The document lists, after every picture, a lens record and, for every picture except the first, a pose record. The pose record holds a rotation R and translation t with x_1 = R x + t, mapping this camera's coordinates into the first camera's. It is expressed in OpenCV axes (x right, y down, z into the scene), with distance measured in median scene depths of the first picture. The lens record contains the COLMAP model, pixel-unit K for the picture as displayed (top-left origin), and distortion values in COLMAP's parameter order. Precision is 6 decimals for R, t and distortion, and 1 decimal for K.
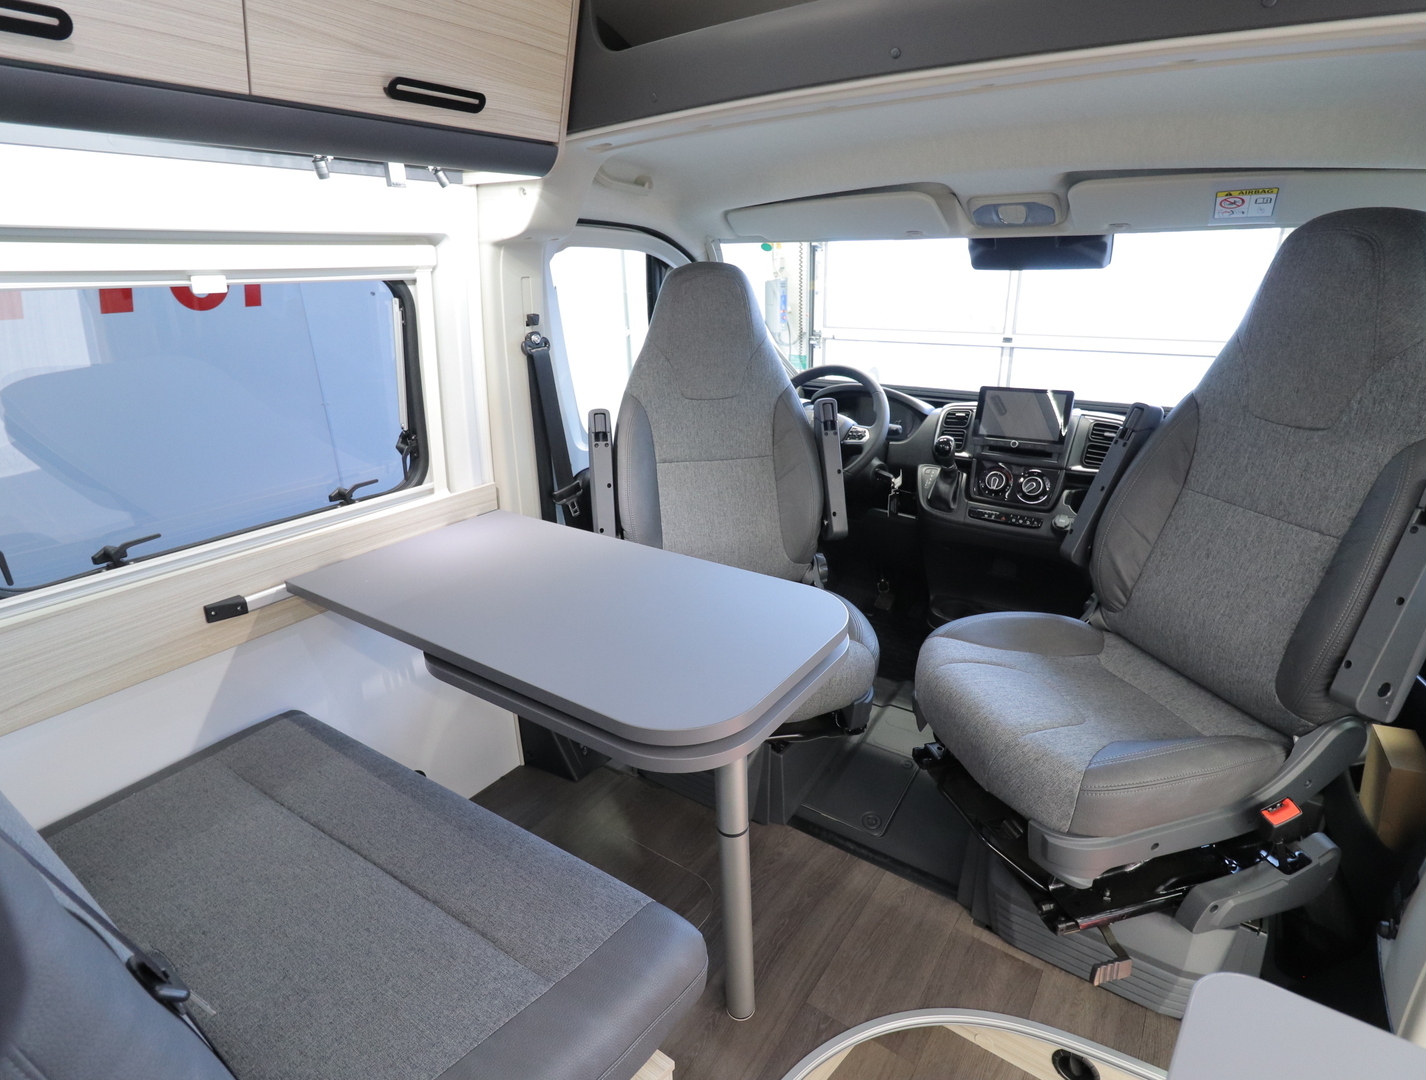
lens RADIAL K [[742.9, 0, 720.9], [0, 742.9, 538.1], [0, 0, 1]] dist [-0.000974, 0.000389]
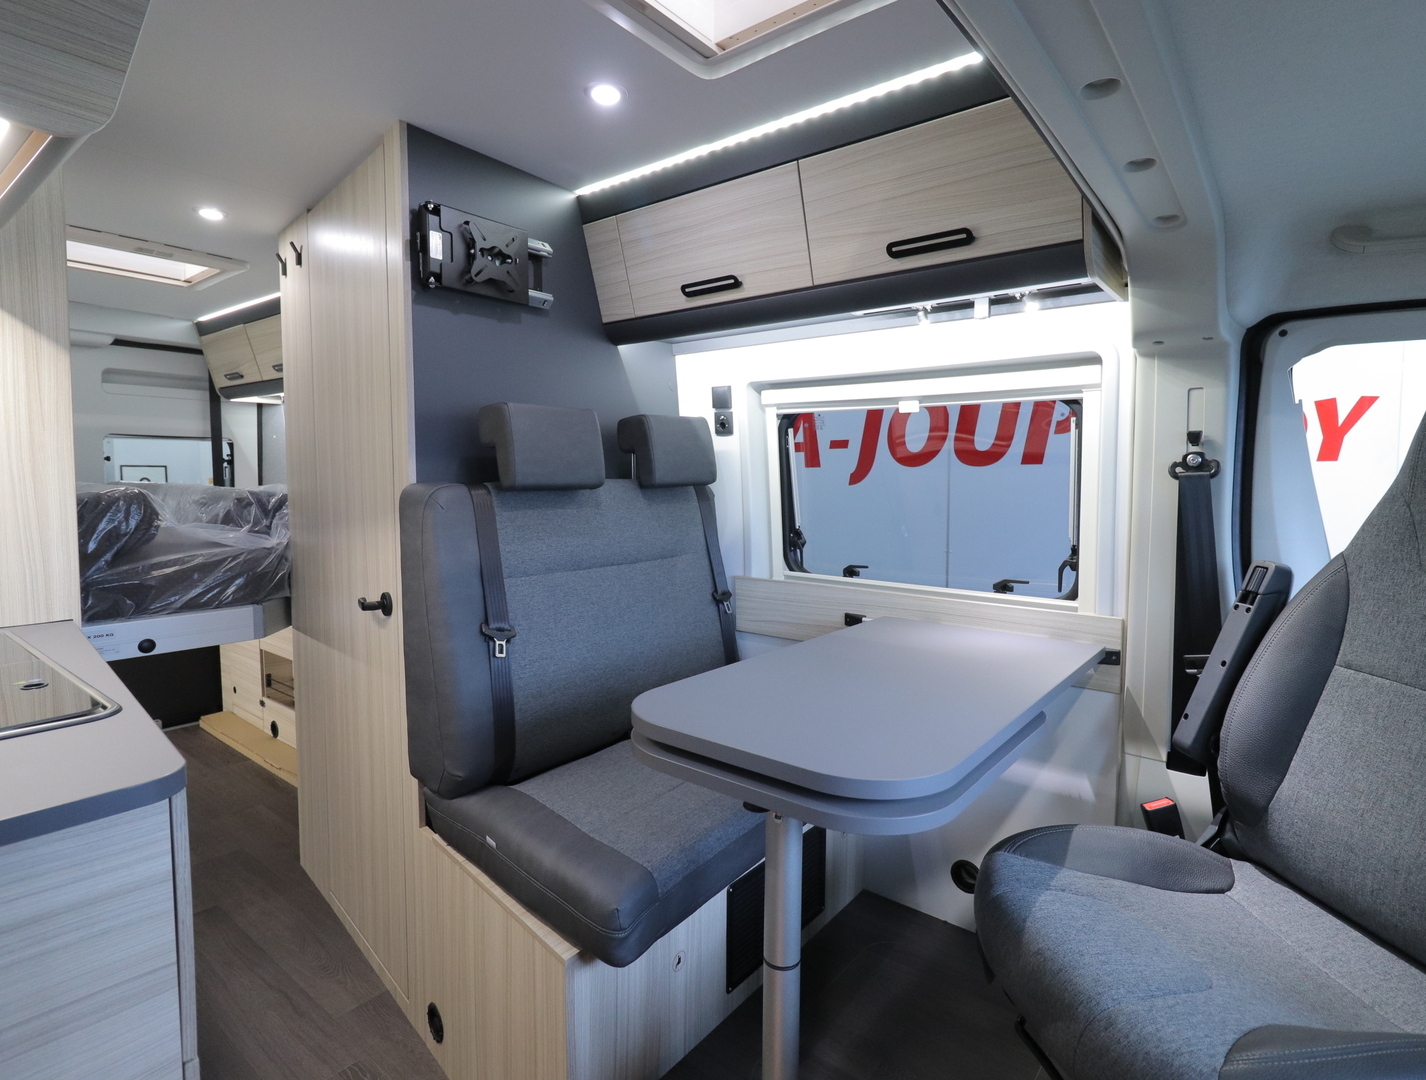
lens RADIAL K [[752.3, 0, 711.9], [0, 752.3, 528.7], [0, 0, 1]] dist [-0.001866, -0.000661]
pose [[-0.074576, 0.089742, -0.993169, 0.559085], [-0.350953, 0.929865, 0.110374, -0.094544], [0.933418, 0.356787, -0.037851, 0.517476]]
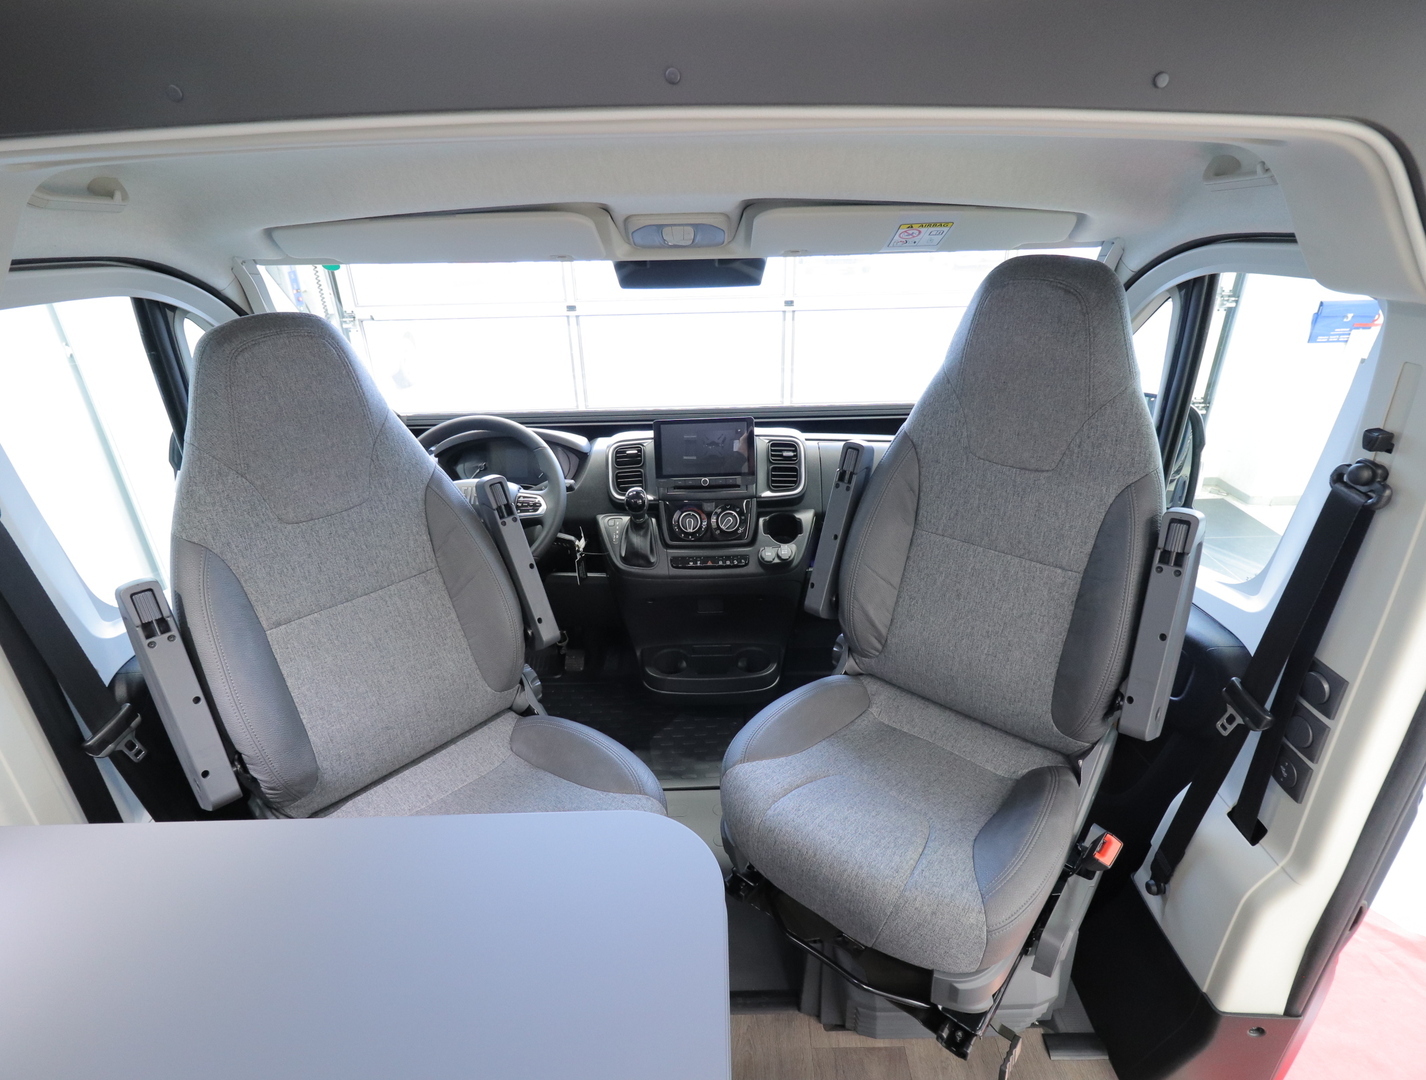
lens RADIAL K [[742.9, 0, 720.9], [0, 742.9, 538.1], [0, 0, 1]] dist [-0.000974, 0.000389]
pose [[0.817156, -0.246999, 0.520815, -0.080474], [0.207277, 0.969014, 0.134343, -0.187670], [-0.537859, -0.001827, 0.843033, 0.241241]]
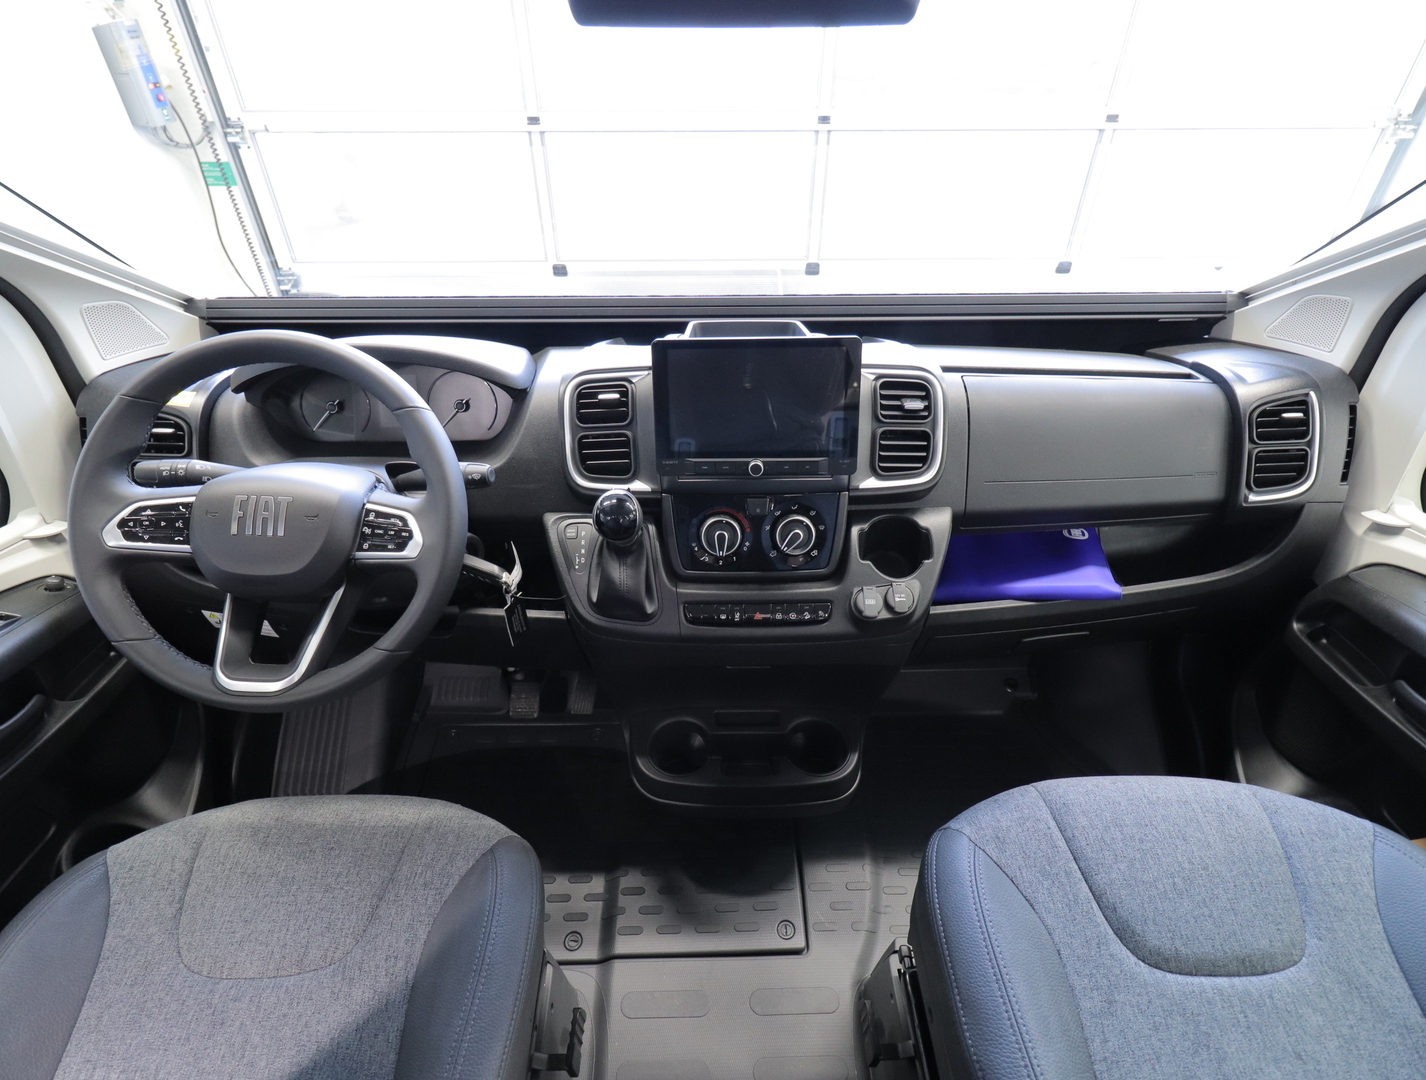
lens RADIAL K [[742.9, 0, 720.9], [0, 742.9, 538.1], [0, 0, 1]] dist [-0.000974, 0.000389]
pose [[0.814131, -0.332534, 0.476039, 0.158257], [0.189201, 0.926963, 0.323949, -0.250507], [-0.548994, -0.173670, 0.817584, 0.672677]]
